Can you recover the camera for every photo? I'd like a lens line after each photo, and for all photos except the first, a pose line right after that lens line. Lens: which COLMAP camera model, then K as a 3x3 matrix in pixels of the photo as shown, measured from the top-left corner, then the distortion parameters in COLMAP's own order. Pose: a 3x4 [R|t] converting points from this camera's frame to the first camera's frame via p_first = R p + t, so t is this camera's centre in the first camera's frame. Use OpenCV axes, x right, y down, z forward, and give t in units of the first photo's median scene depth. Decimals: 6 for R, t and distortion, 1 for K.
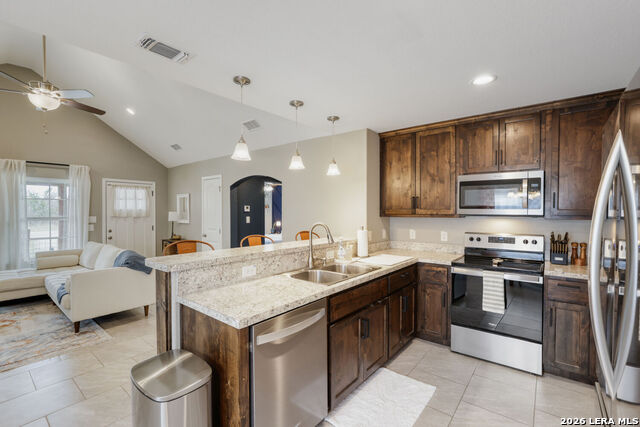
lens RADIAL K [[290.7, 0, 323.0], [0, 290.7, 212.6], [0, 0, 1]] dist [-0.024910, 0.003923]
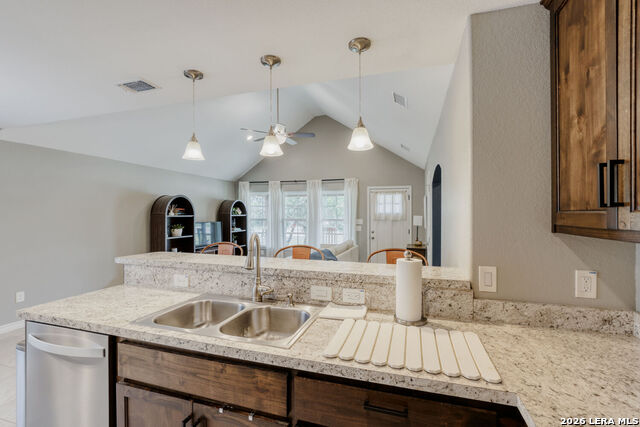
lens RADIAL K [[290.7, 0, 318.6], [0, 290.7, 208.5], [0, 0, 1]] dist [-0.024910, 0.003923]
pose [[0.366005, -0.015871, -0.930478, 0.278271], [-0.009252, 0.999743, -0.020692, -0.004151], [0.930567, 0.016182, 0.365764, 0.392627]]
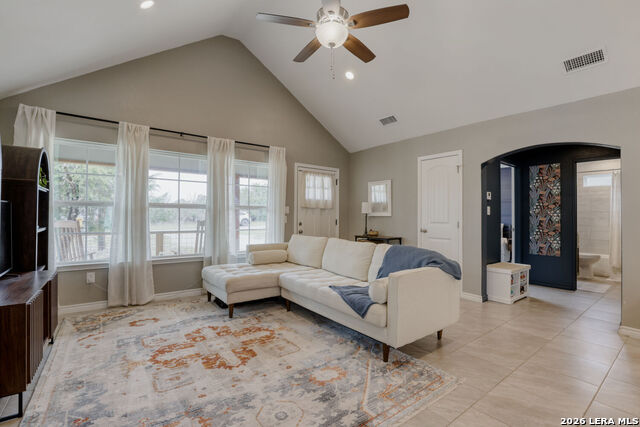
lens RADIAL K [[290.7, 0, 323.0], [0, 290.7, 215.2], [0, 0, 1]] dist [-0.024910, 0.003923]
pose [[0.969814, 0.008146, -0.243708, -0.488858], [-0.010458, 0.999912, -0.008191, 0.047056], [0.243620, 0.010493, 0.969814, 0.170863]]
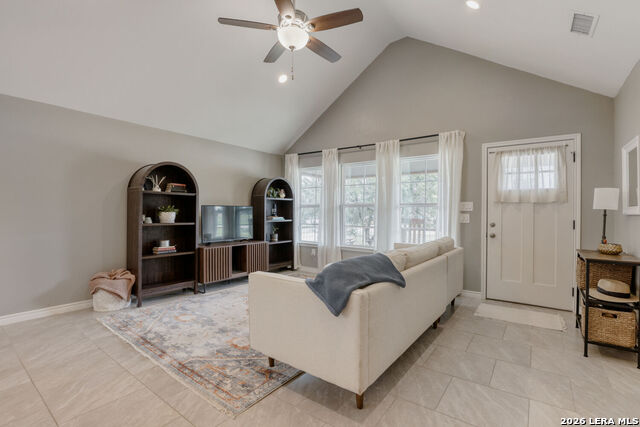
lens RADIAL K [[290.7, 0, 319.3], [0, 290.7, 214.7], [0, 0, 1]] dist [-0.024910, 0.003923]
pose [[0.043522, 0.008317, -0.999018, -0.125792], [-0.013305, 0.999881, 0.007745, 0.044038], [0.998964, 0.012955, 0.043627, 0.621621]]
